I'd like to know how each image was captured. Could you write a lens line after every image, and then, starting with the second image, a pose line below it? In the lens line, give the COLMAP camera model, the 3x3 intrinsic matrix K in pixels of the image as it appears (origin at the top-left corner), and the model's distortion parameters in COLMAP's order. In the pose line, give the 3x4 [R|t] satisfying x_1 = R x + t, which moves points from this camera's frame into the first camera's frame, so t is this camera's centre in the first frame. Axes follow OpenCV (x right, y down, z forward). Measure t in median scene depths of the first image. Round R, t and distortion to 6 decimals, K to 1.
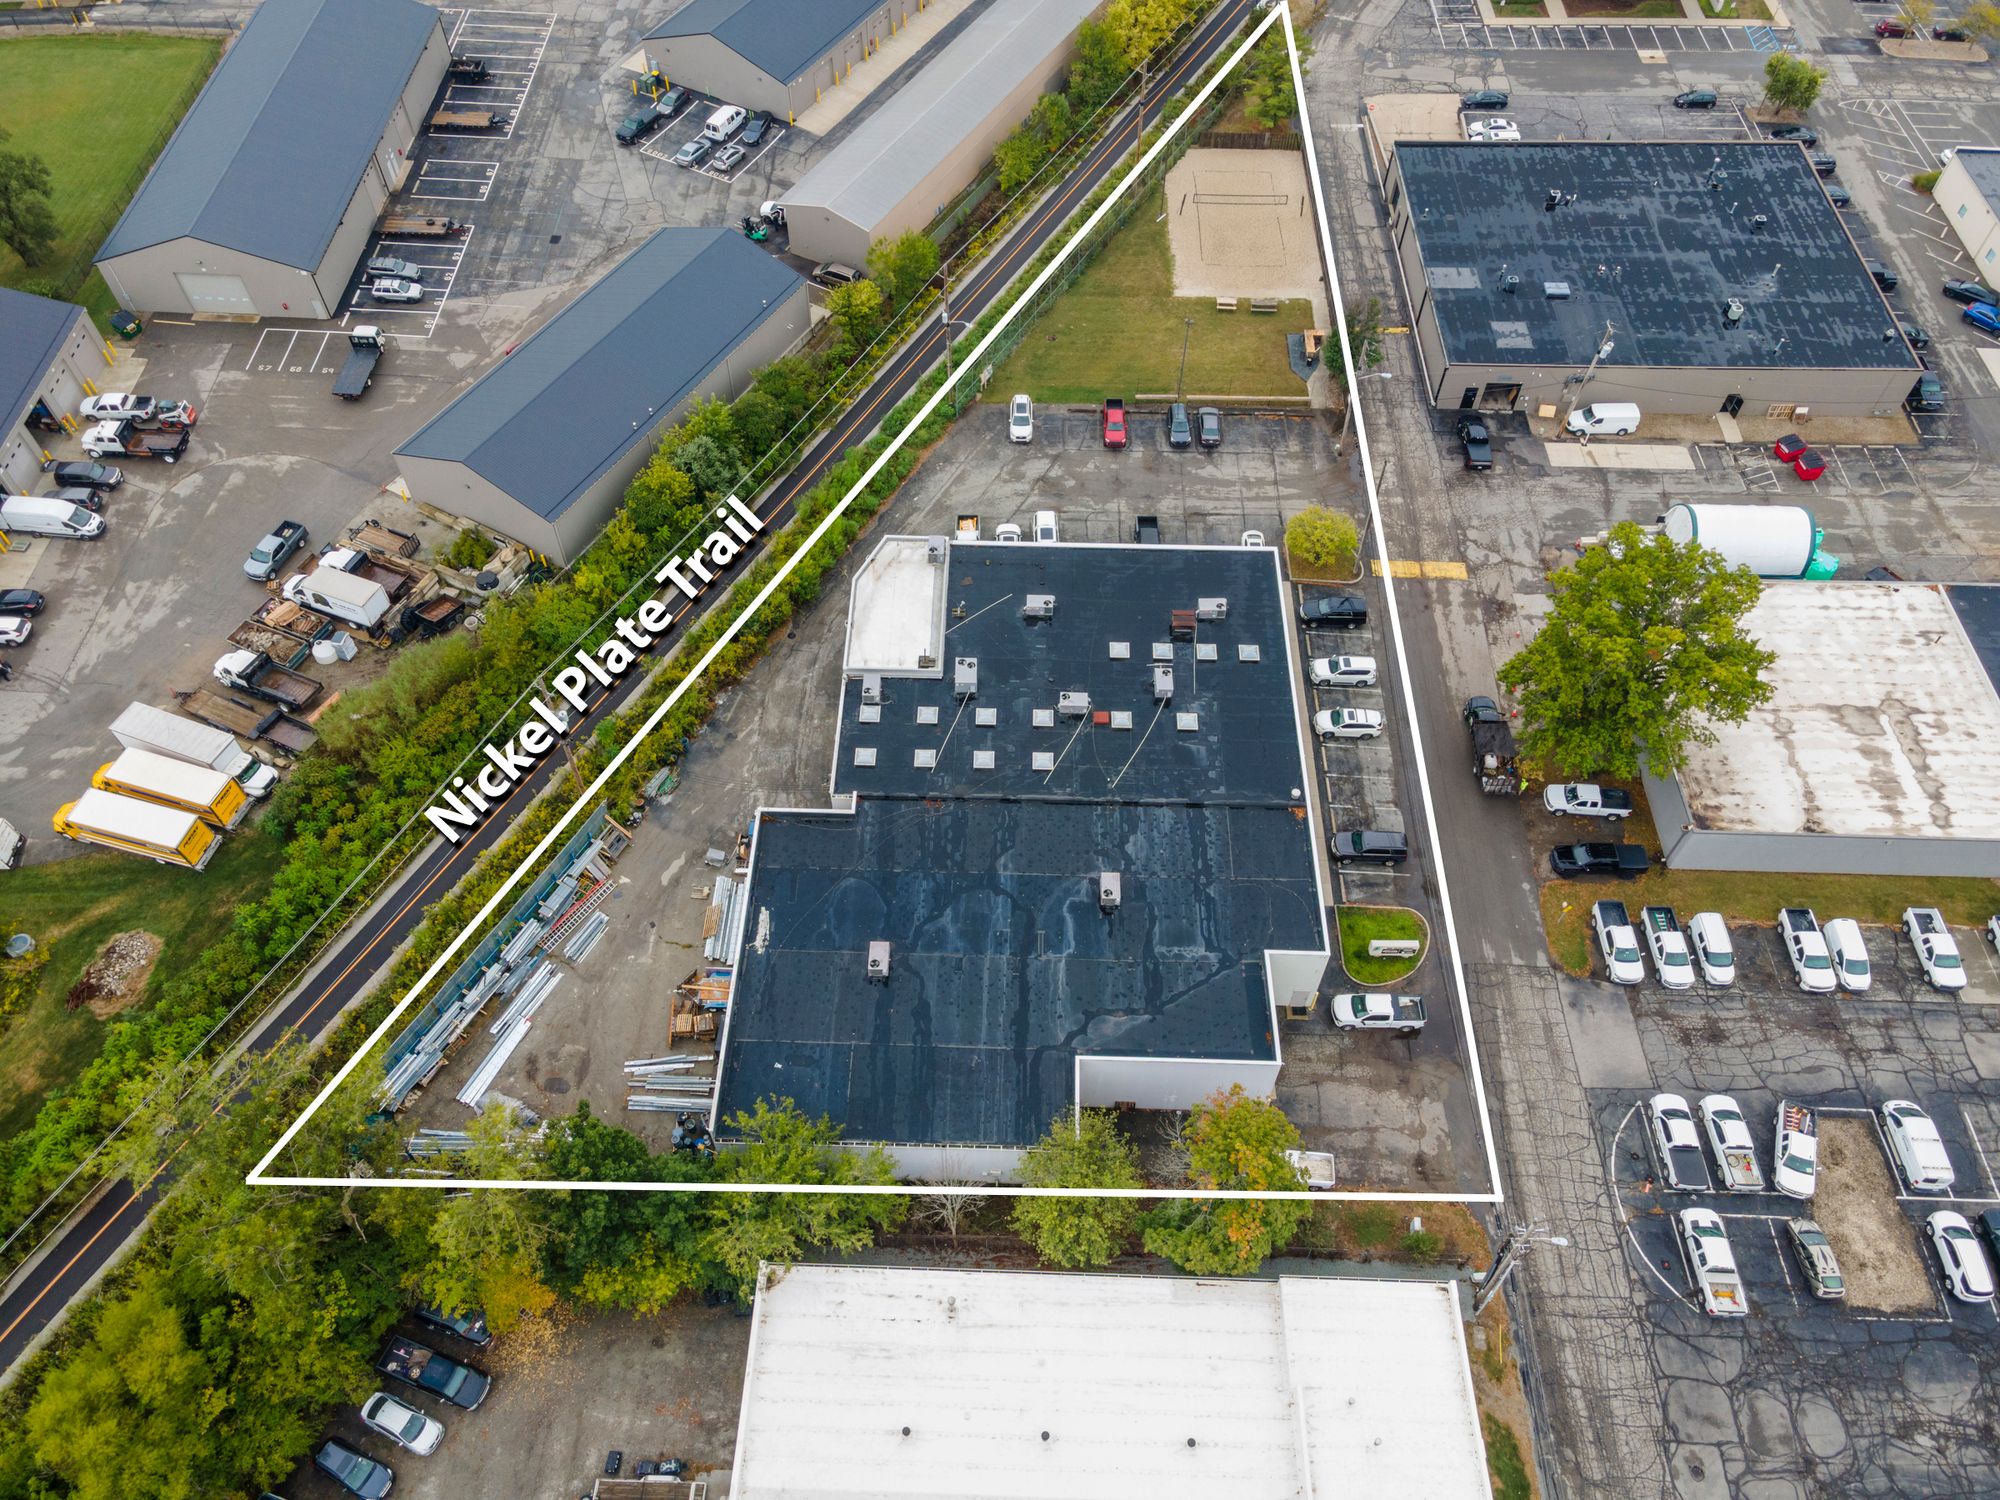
lens RADIAL K [[1464.3, 0, 1000.0], [0, 1464.3, 750.0], [0, 0, 1]] dist [0.042281, 0.005293]
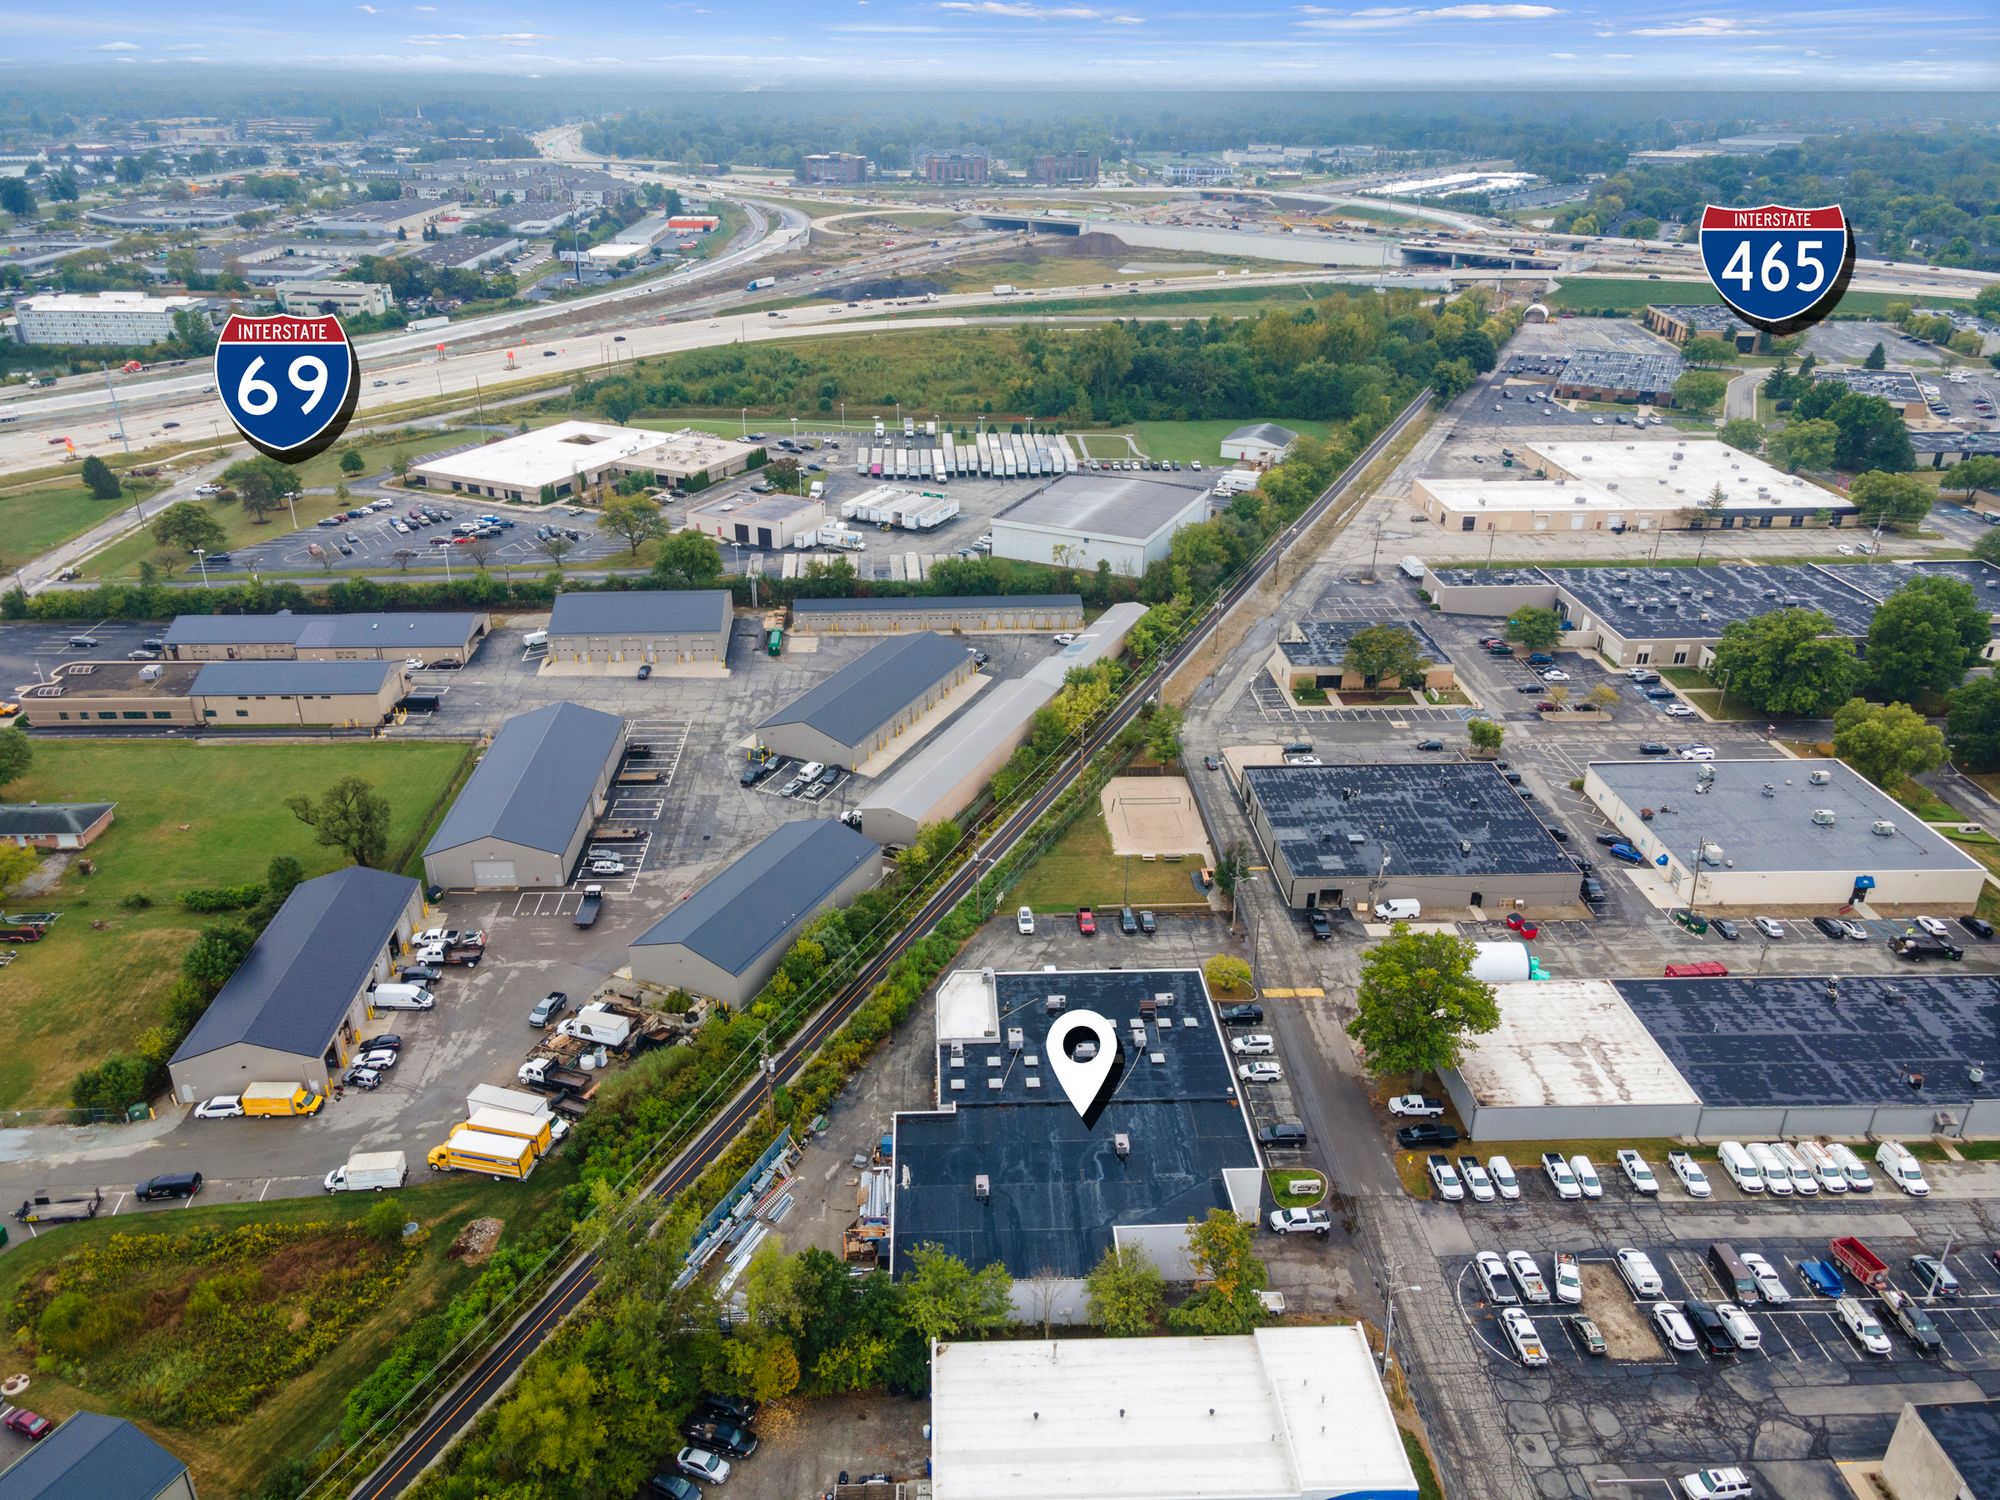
lens RADIAL K [[1464.3, 0, 1000.0], [0, 1464.3, 750.0], [0, 0, 1]] dist [0.042281, 0.005293]
pose [[0.997424, -0.030872, 0.064747, -0.125926], [0.057312, 0.885790, -0.460533, 0.380035], [-0.043135, 0.463057, 0.885278, -0.518398]]
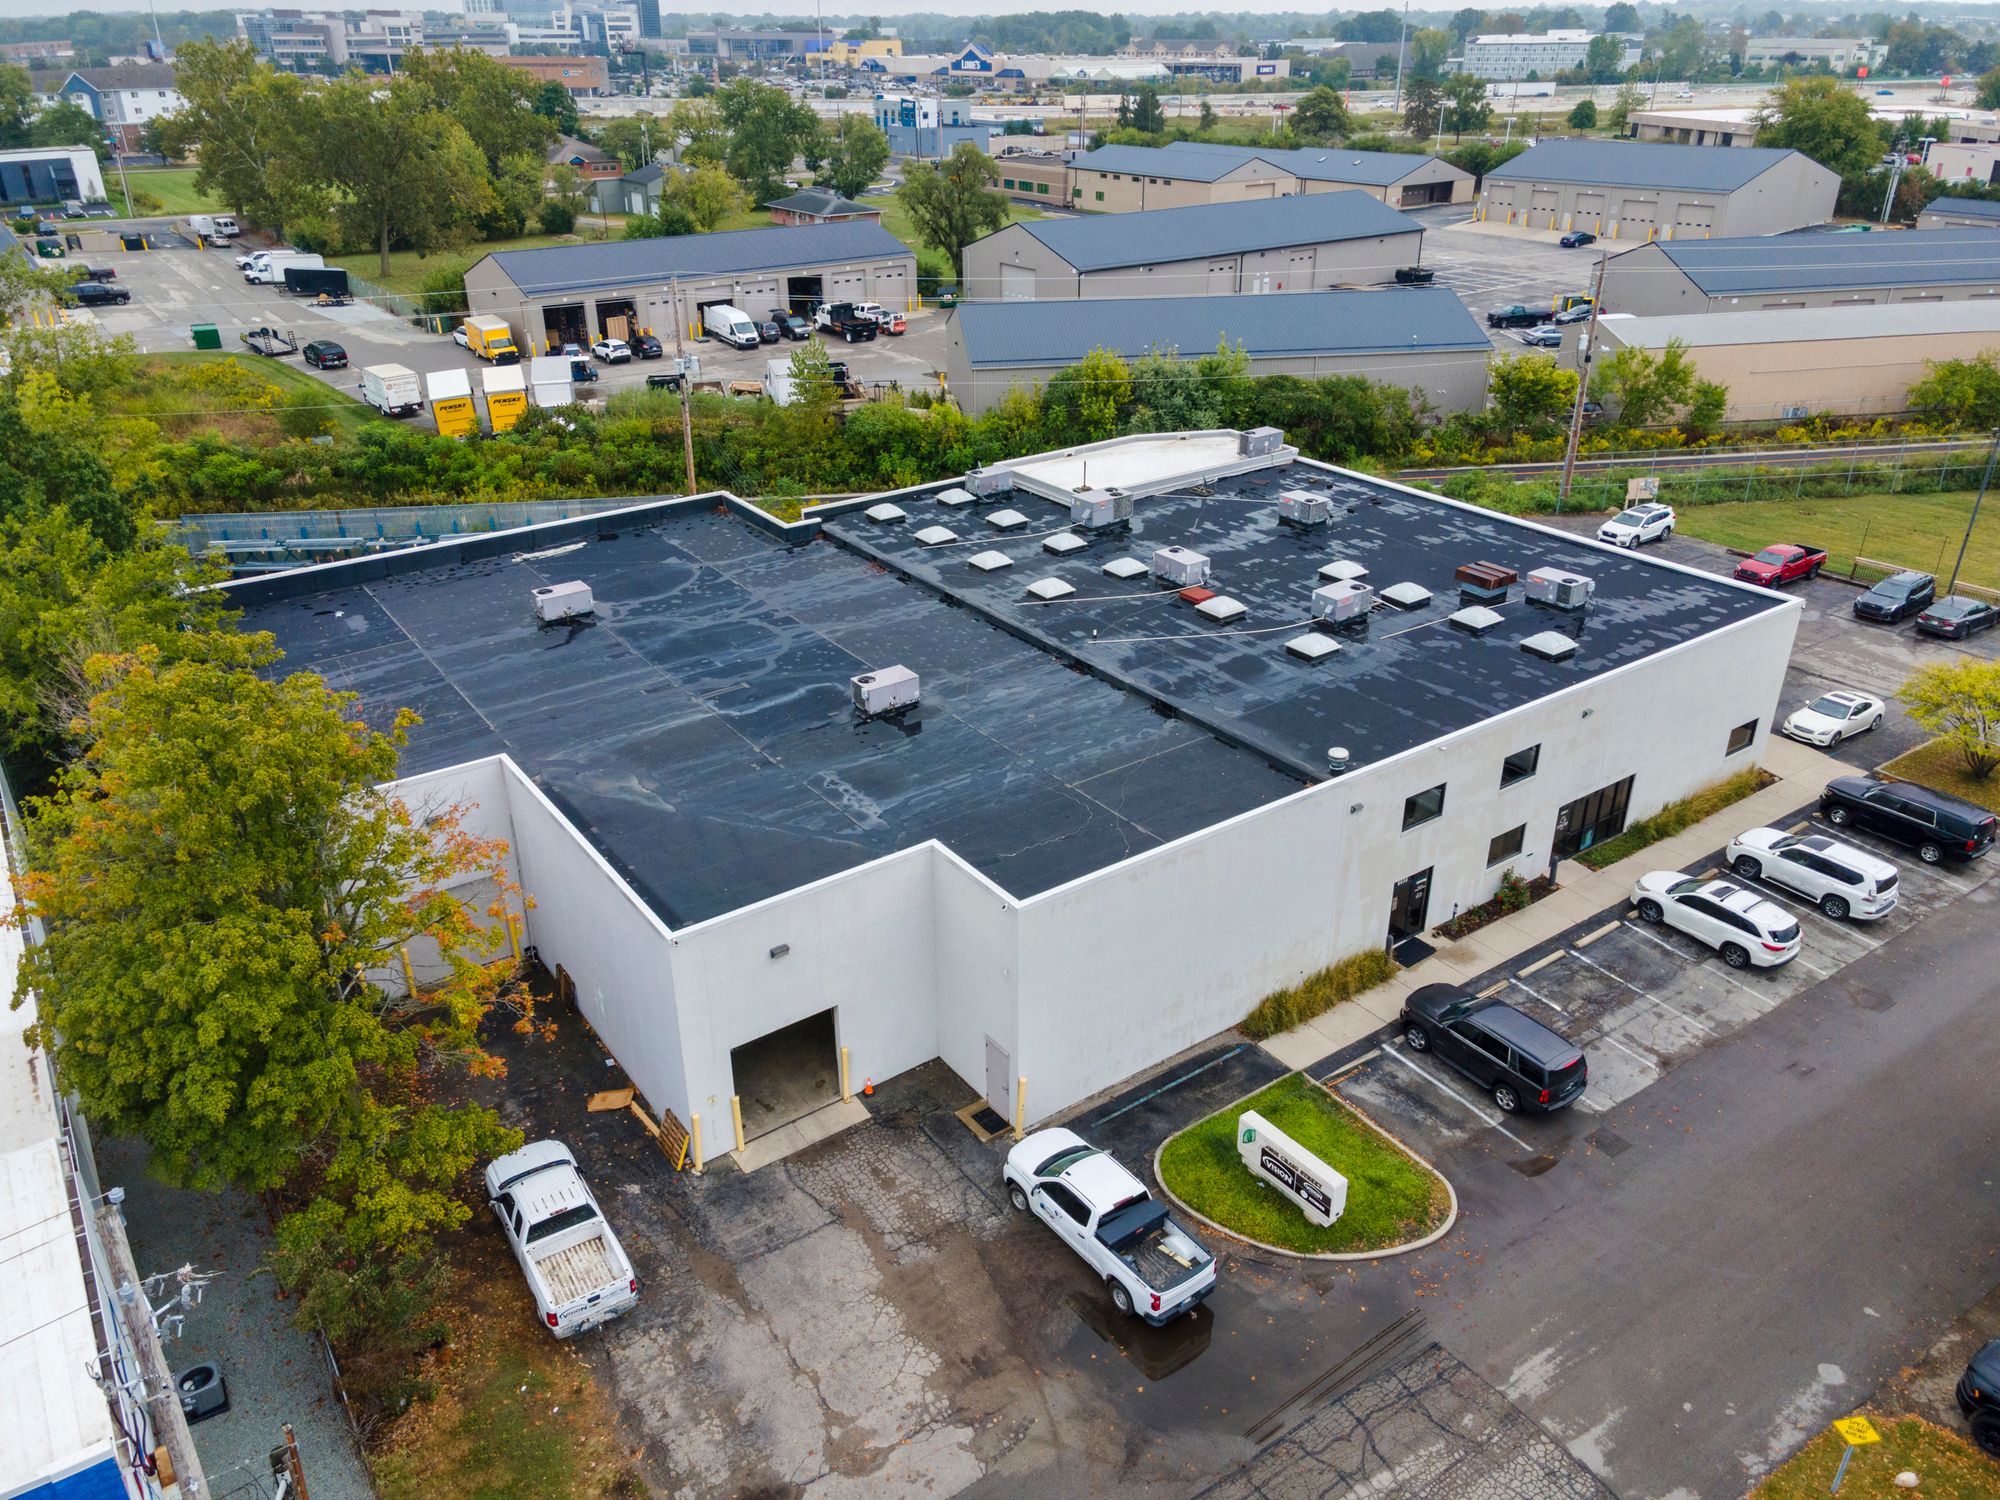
lens RADIAL K [[1464.3, 0, 1000.0], [0, 1464.3, 750.0], [0, 0, 1]] dist [0.042281, 0.005293]
pose [[0.592966, 0.337484, -0.731092, 0.411304], [-0.631032, 0.758747, -0.161561, 0.143842], [0.500190, 0.557143, 0.662874, 0.592701]]
